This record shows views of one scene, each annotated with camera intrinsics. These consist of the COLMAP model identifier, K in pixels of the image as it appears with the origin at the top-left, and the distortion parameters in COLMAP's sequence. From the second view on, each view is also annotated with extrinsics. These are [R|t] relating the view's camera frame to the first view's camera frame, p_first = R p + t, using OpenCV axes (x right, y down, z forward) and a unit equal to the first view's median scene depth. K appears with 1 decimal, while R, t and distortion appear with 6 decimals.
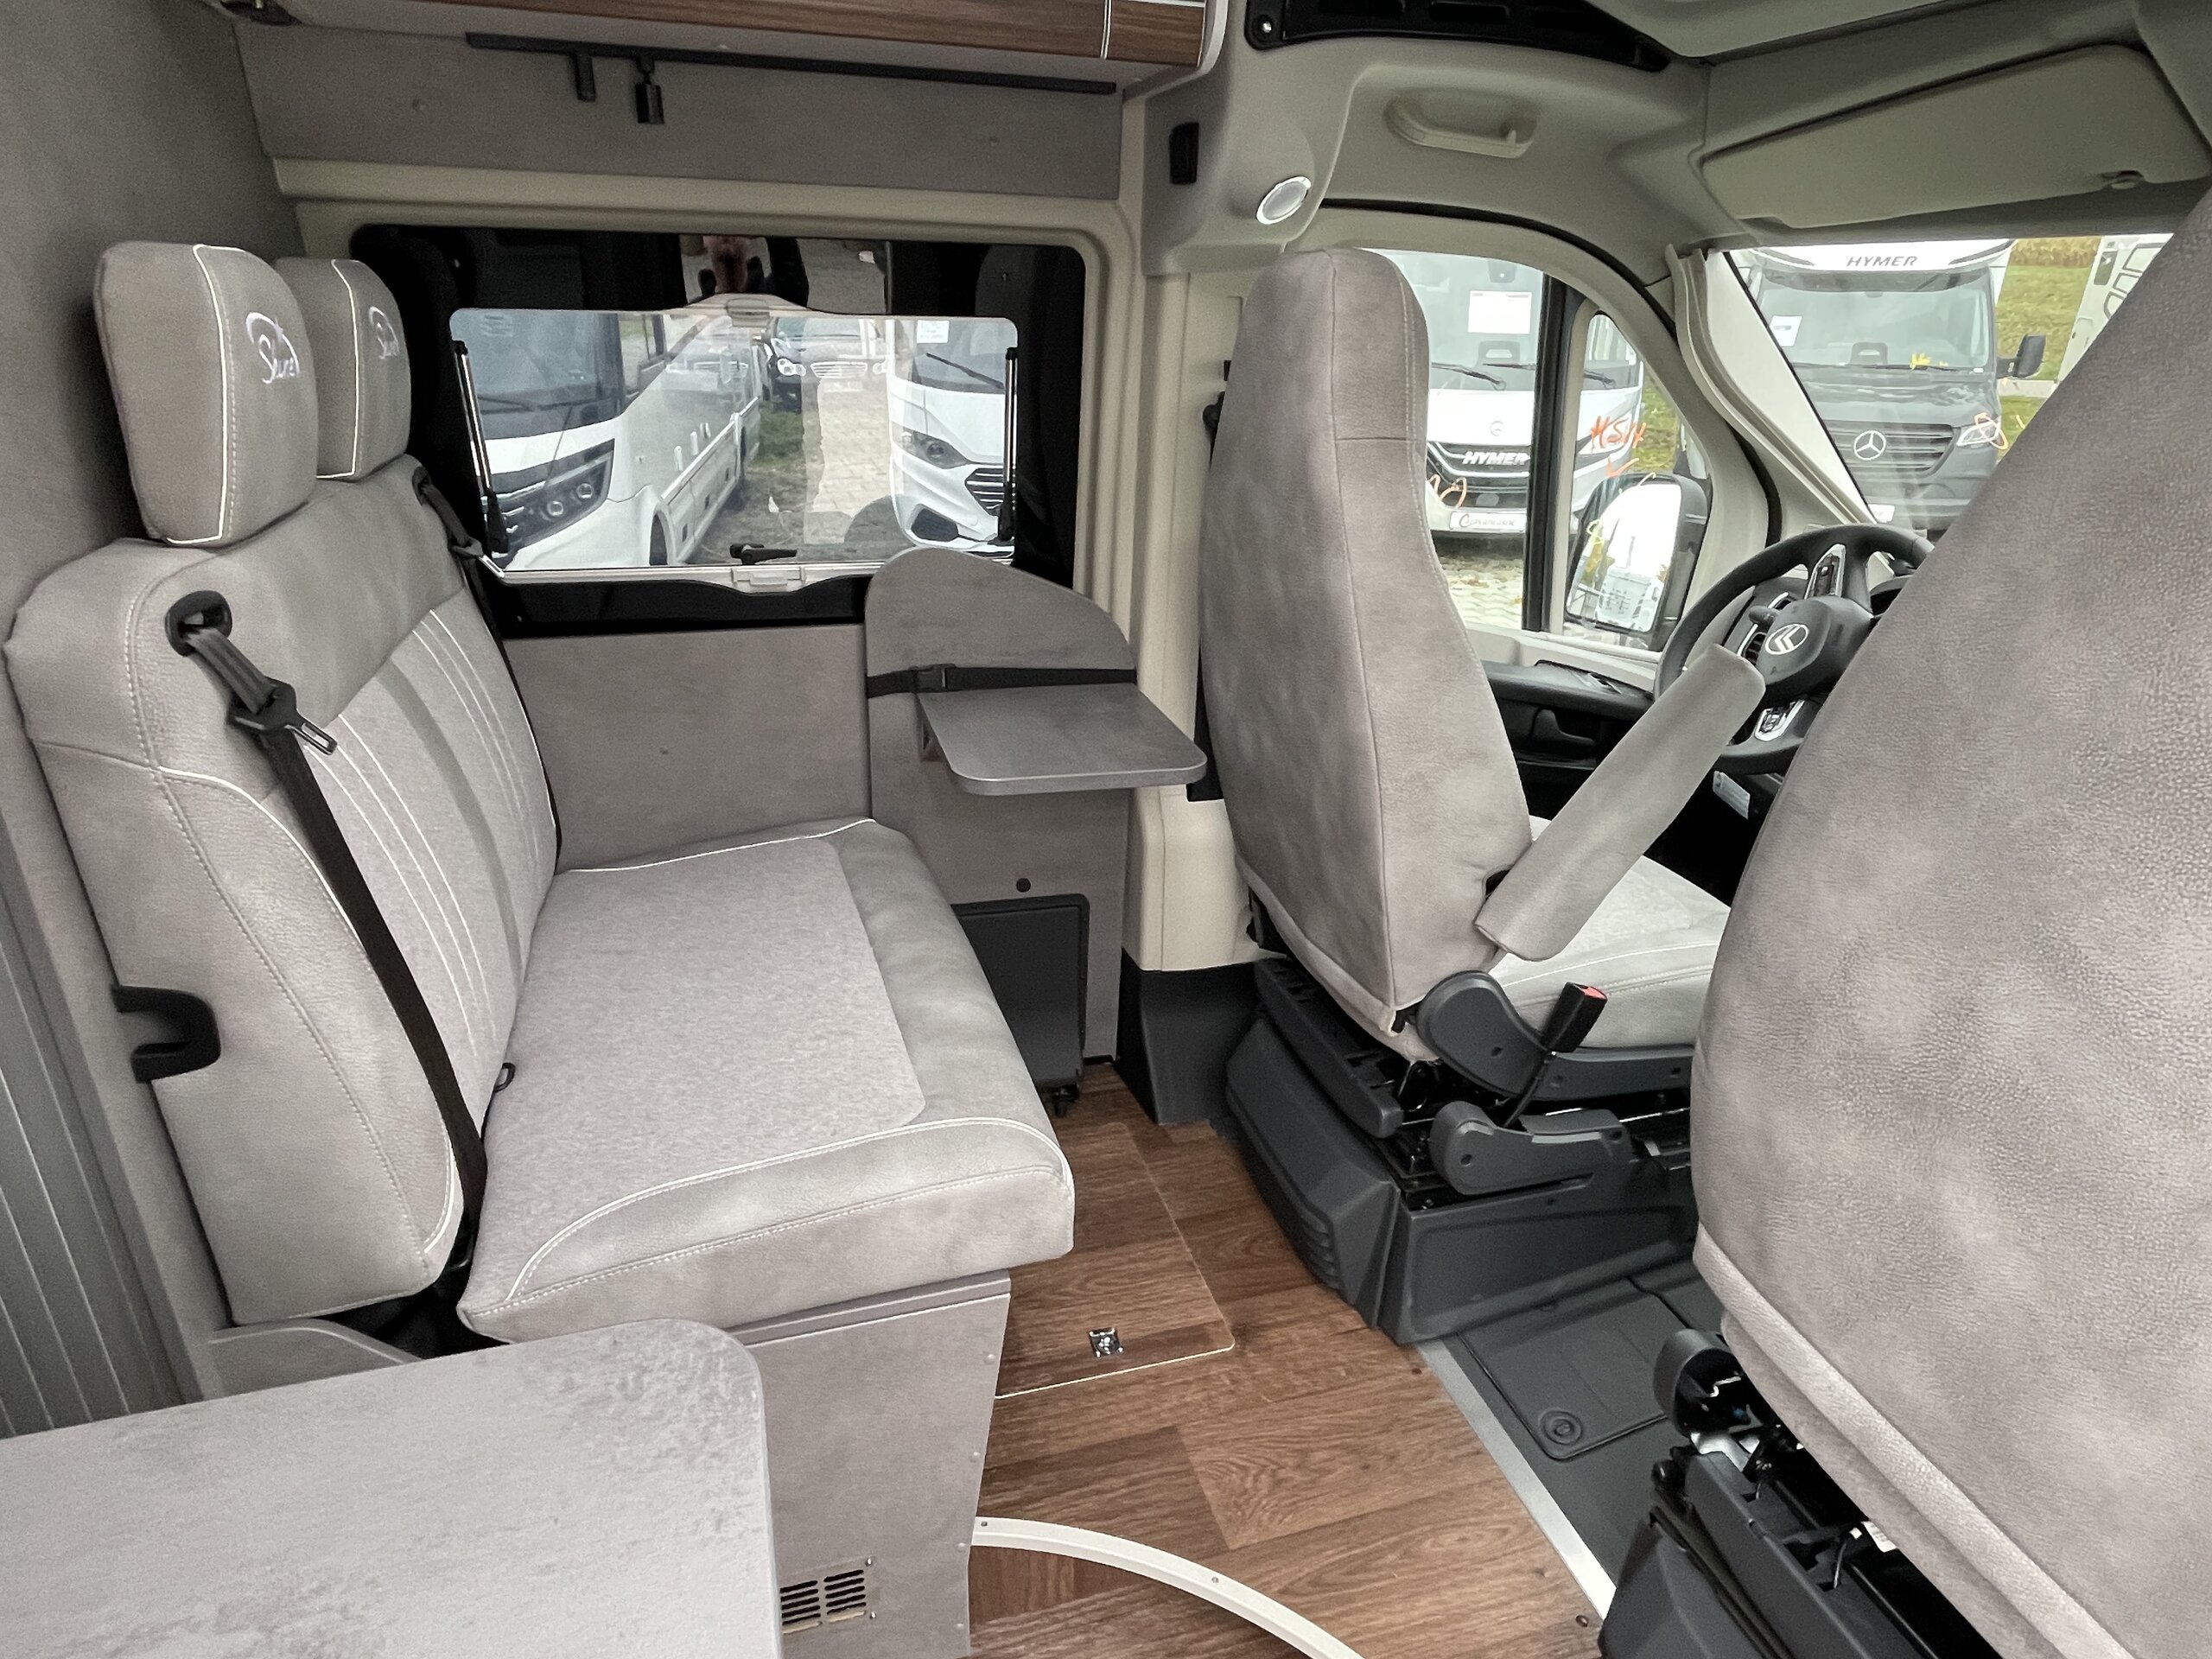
lens RADIAL K [[1250.6, 0, 1091.1], [0, 1250.6, 831.7], [0, 0, 1]] dist [-0.006053, 0.001575]
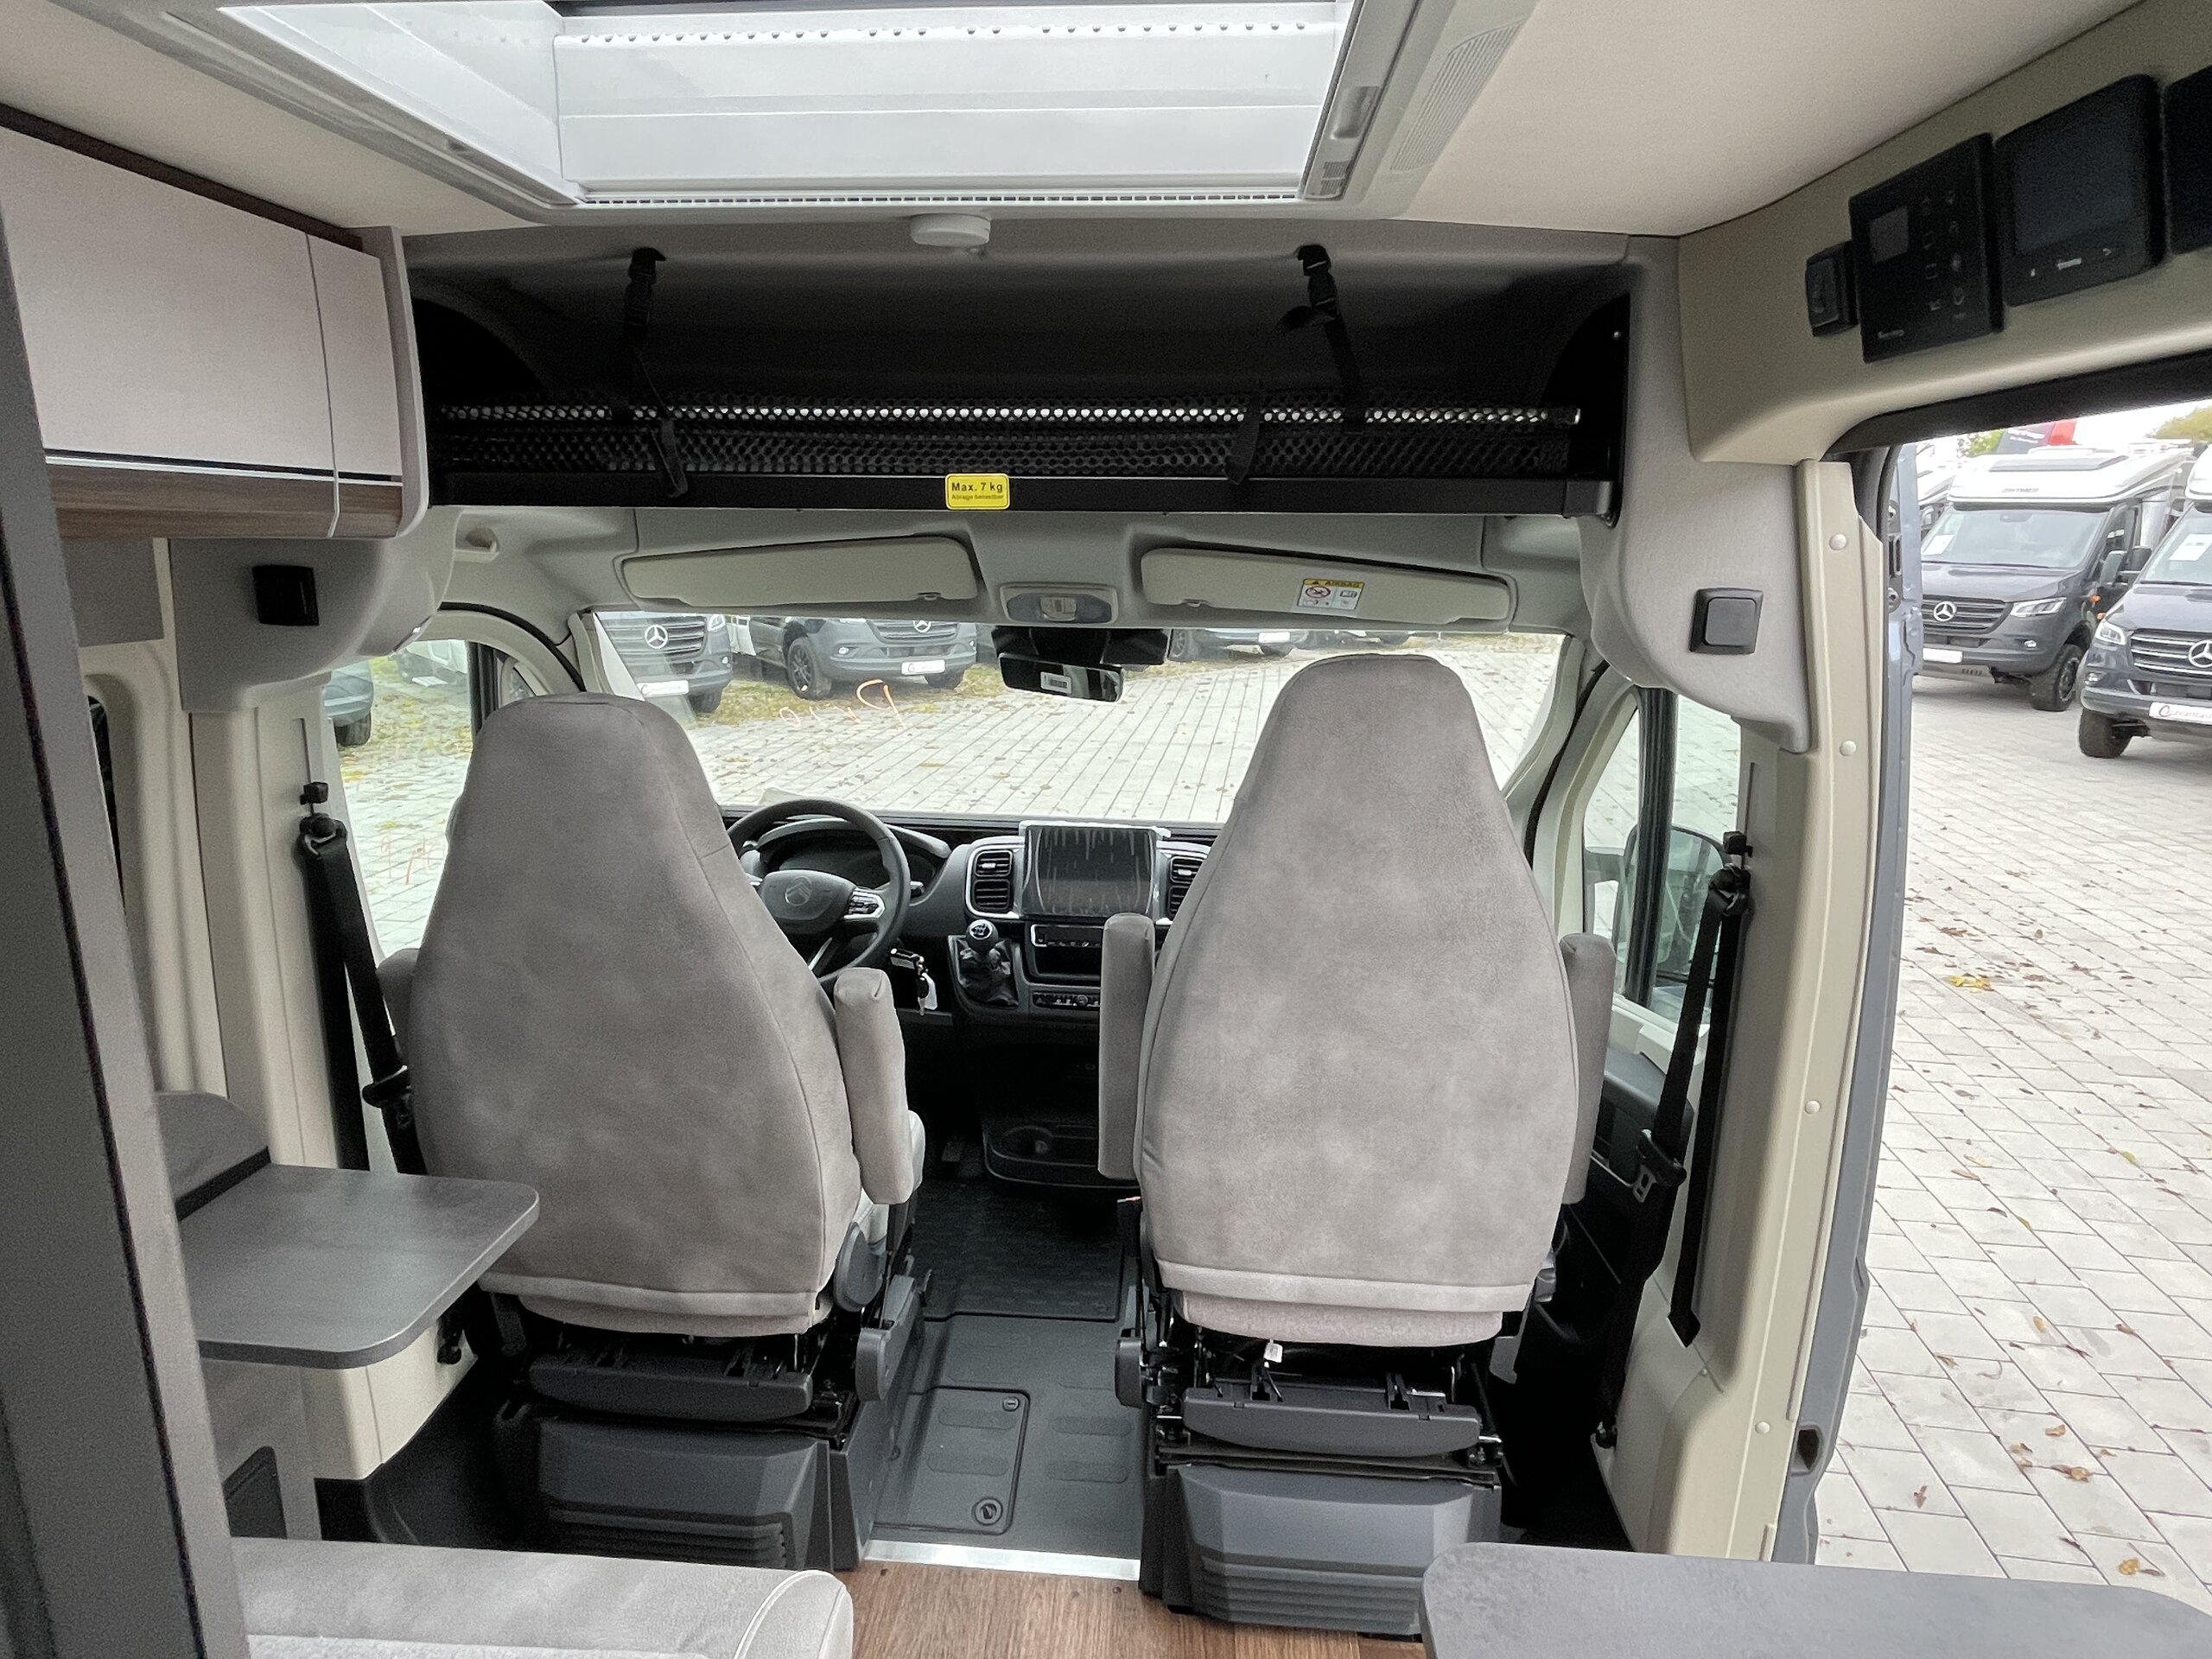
lens RADIAL K [[1245.6, 0, 1102.3], [0, 1245.6, 825.0], [0, 0, 1]] dist [-0.004142, -0.002593]
pose [[0.353217, -0.234130, 0.905771, -0.641856], [0.360007, 0.927640, 0.099394, -0.294111], [-0.863500, 0.290976, 0.411947, 0.179904]]
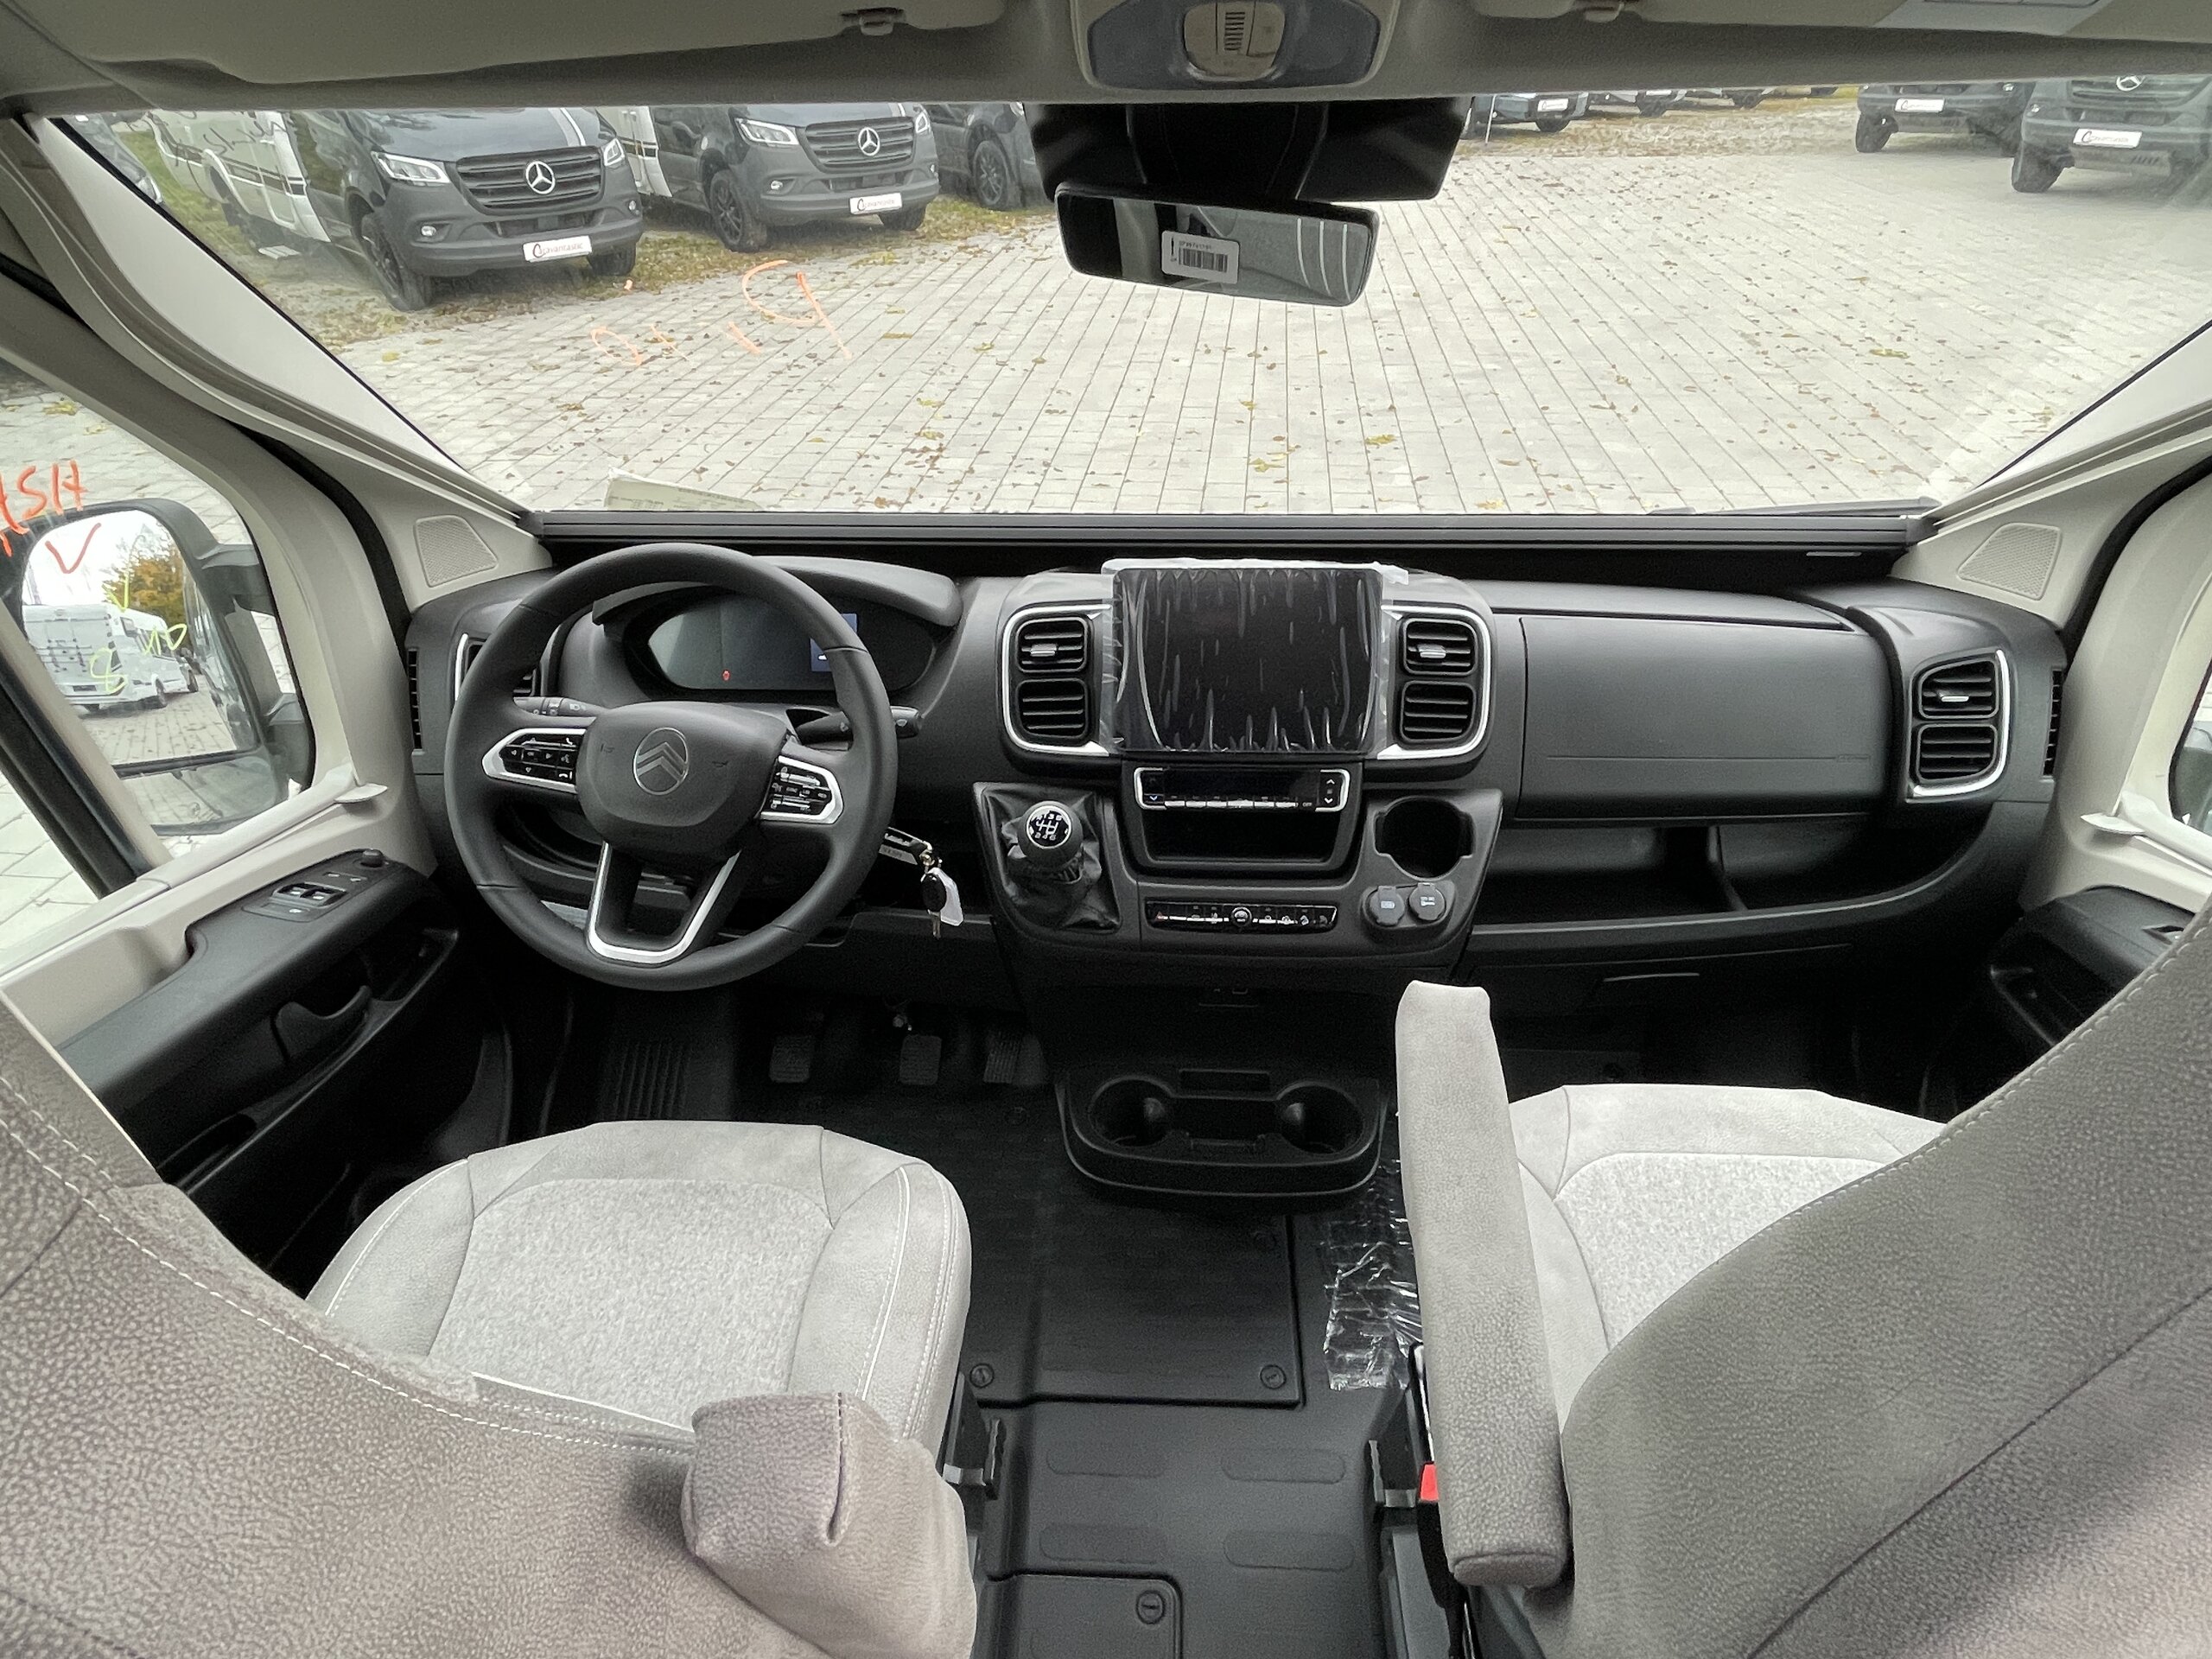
lens RADIAL K [[1295.9, 0, 1106.2], [0, 1295.9, 871.0], [0, 0, 1]] dist [-0.025952, 0.012945]
pose [[0.333728, -0.551190, 0.764732, 0.131621], [0.394981, 0.818357, 0.417471, -0.367243], [-0.855930, 0.162733, 0.490818, 0.609198]]
